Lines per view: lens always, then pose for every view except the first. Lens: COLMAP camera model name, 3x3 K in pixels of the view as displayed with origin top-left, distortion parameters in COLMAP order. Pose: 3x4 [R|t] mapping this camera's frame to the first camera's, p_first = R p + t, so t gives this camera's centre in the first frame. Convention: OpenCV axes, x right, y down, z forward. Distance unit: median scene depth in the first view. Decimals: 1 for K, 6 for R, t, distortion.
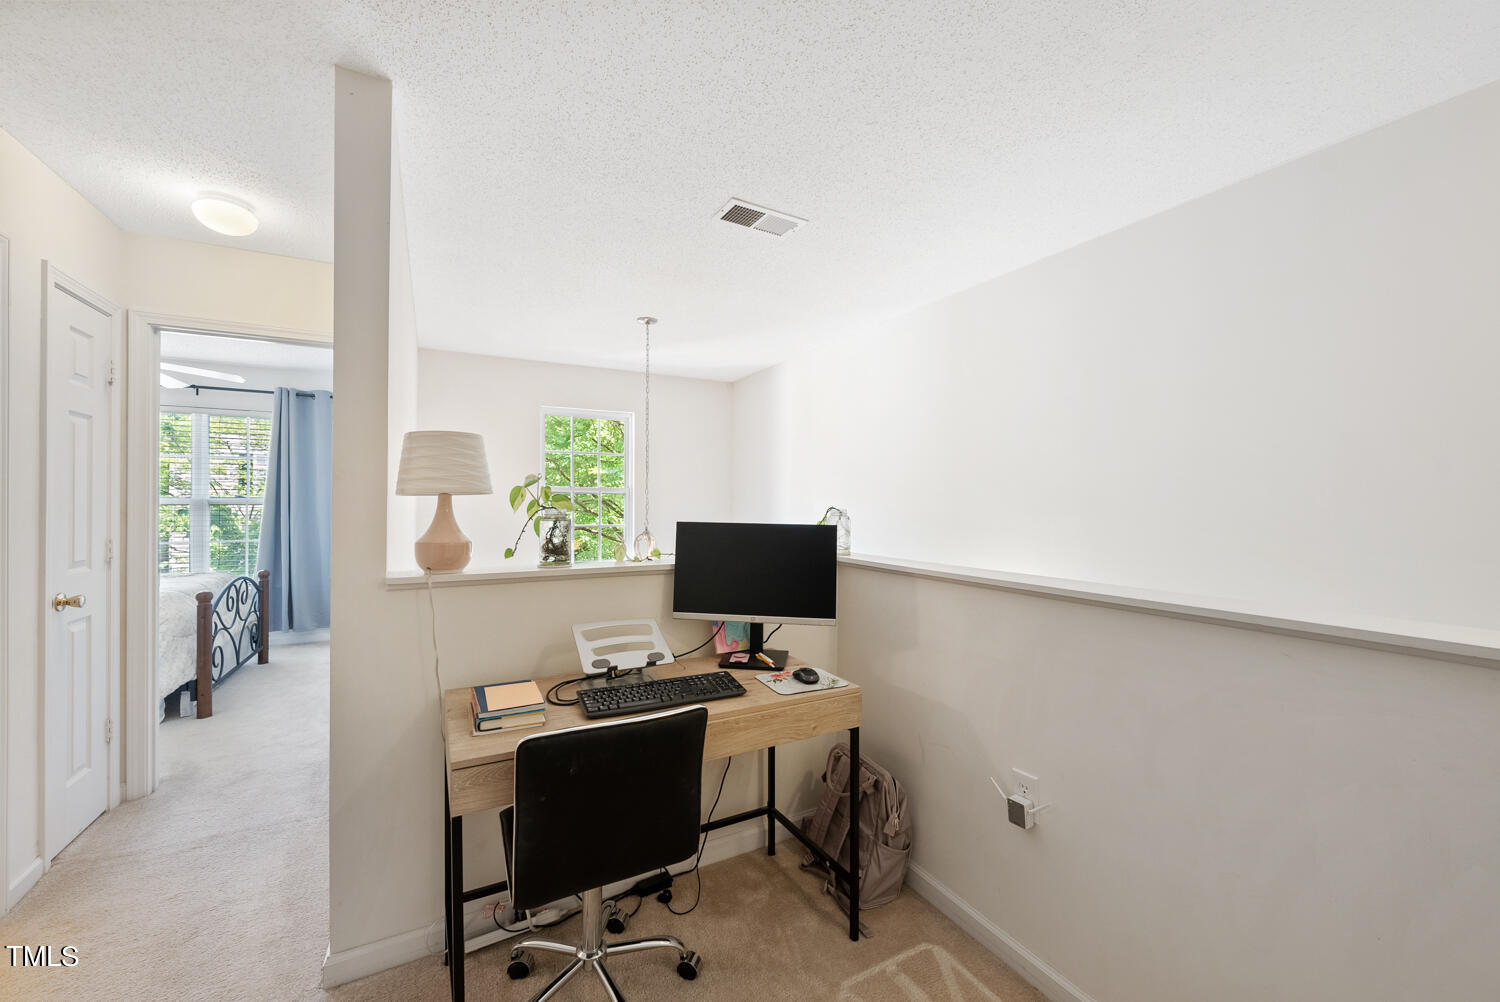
lens RADIAL K [[569.6, 0, 750.0], [0, 569.6, 501.0], [0, 0, 1]] dist [0.001144, 0.000059]
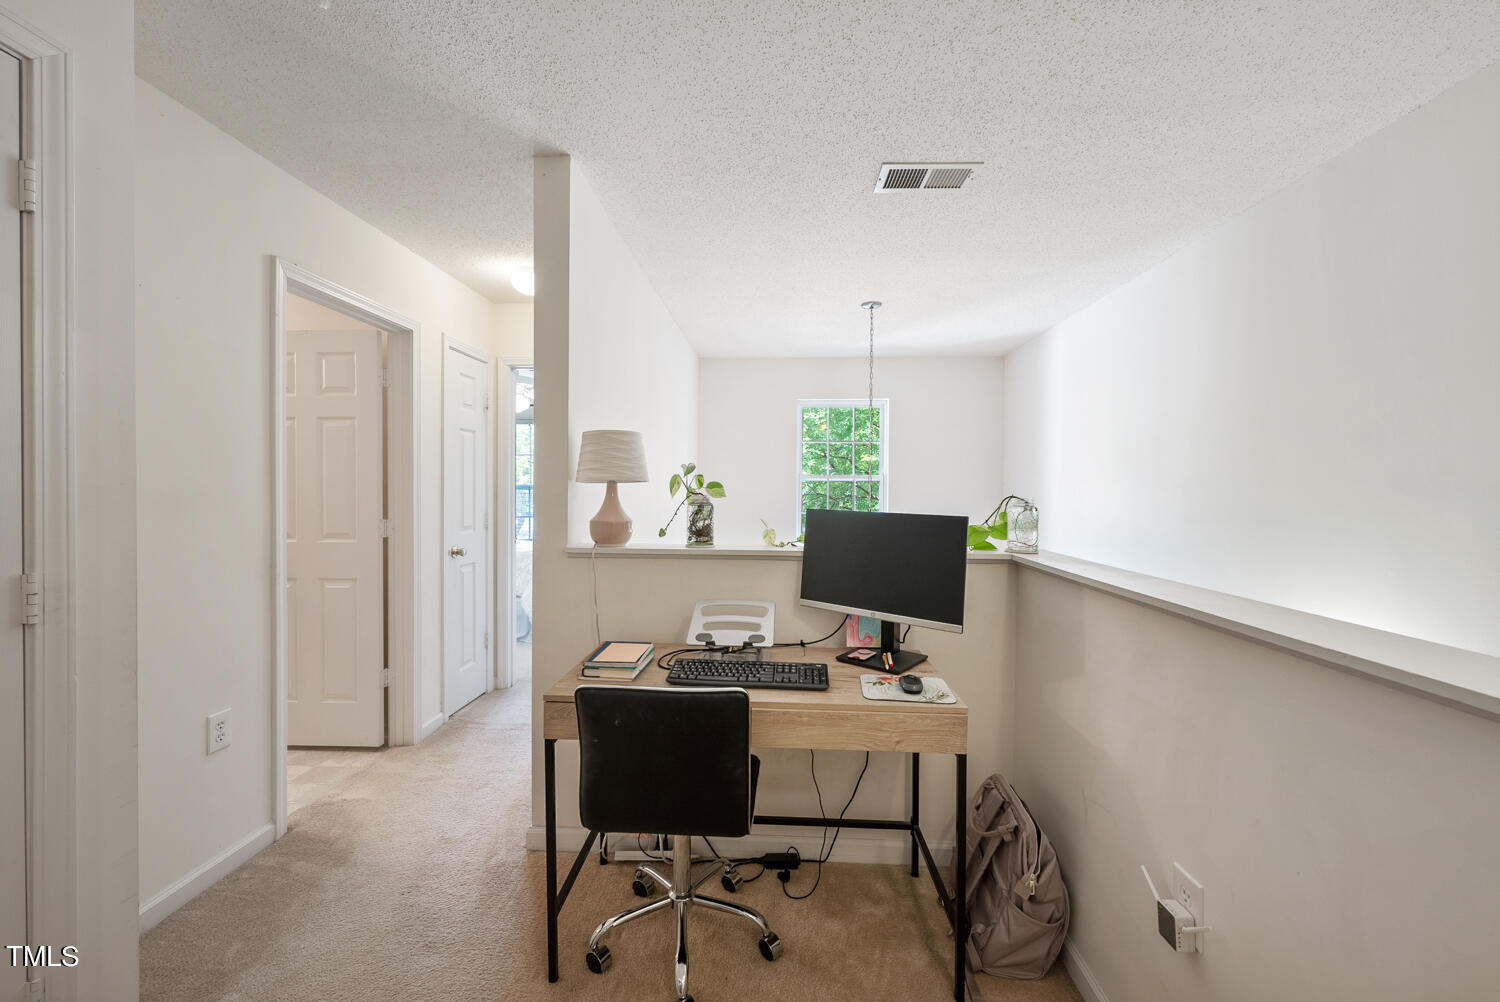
lens RADIAL K [[569.6, 0, 753.6], [0, 569.6, 494.7], [0, 0, 1]] dist [-0.000244, -0.000035]
pose [[0.857750, 0.009095, -0.513987, 0.324043], [-0.003979, 0.999931, 0.011055, 0.001160], [0.514052, -0.007437, 0.857727, 0.103889]]
